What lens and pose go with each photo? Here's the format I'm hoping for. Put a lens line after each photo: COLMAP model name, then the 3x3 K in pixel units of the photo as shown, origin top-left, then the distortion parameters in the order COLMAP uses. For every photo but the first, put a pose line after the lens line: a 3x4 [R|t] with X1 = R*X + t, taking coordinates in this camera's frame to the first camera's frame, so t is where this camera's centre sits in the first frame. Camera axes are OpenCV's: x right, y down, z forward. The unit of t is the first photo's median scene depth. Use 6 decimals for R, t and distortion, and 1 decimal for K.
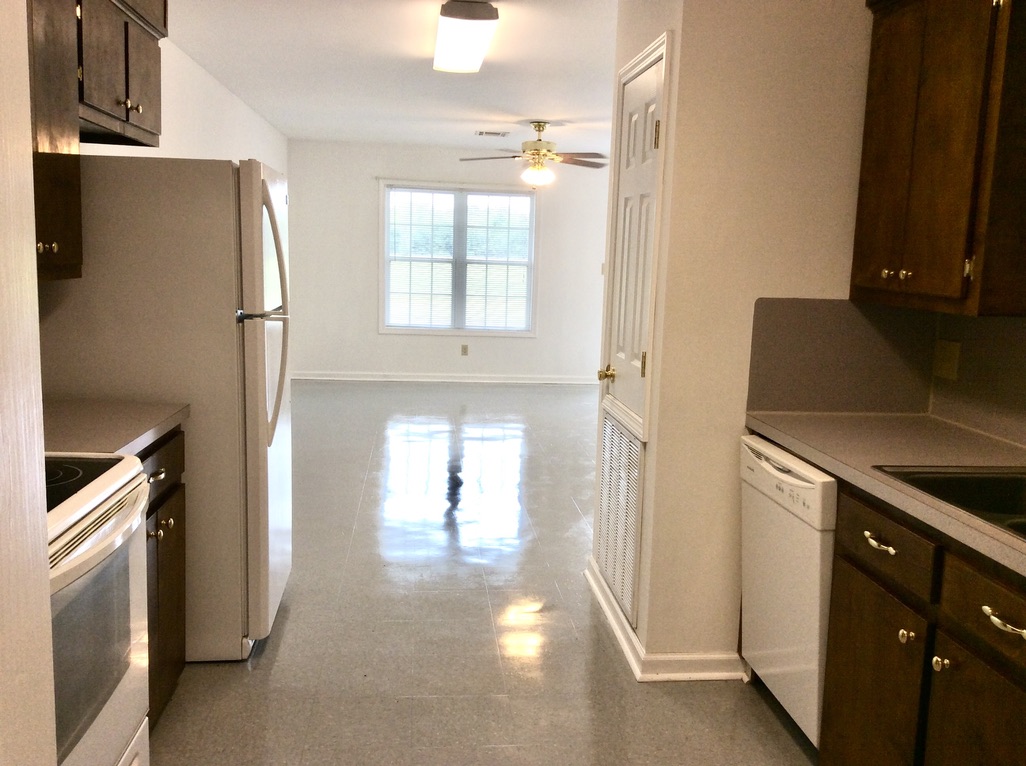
lens RADIAL K [[931.9, 0, 513.0], [0, 931.9, 383.0], [0, 0, 1]] dist [0.001457, -0.000431]
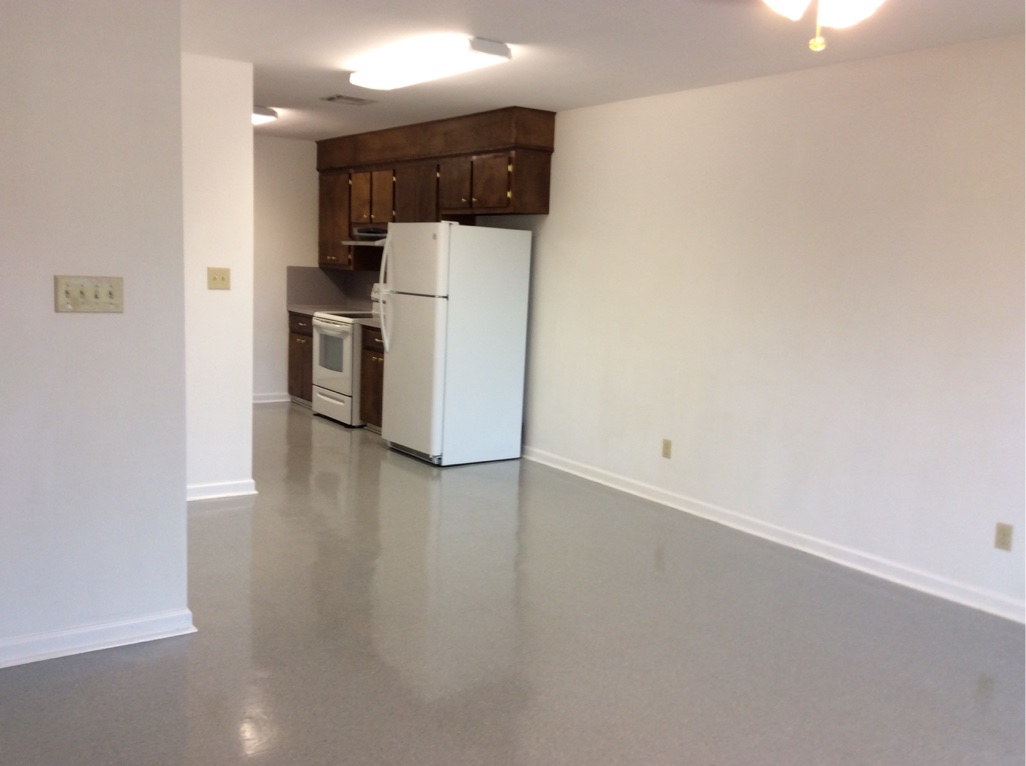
lens RADIAL K [[931.9, 0, 513.0], [0, 931.9, 383.0], [0, 0, 1]] dist [0.001457, -0.000431]
pose [[0.860302, -0.069030, 0.505090, -0.667790], [0.060879, 0.997611, 0.032649, 0.234597], [-0.506137, 0.002661, 0.862449, -1.986618]]
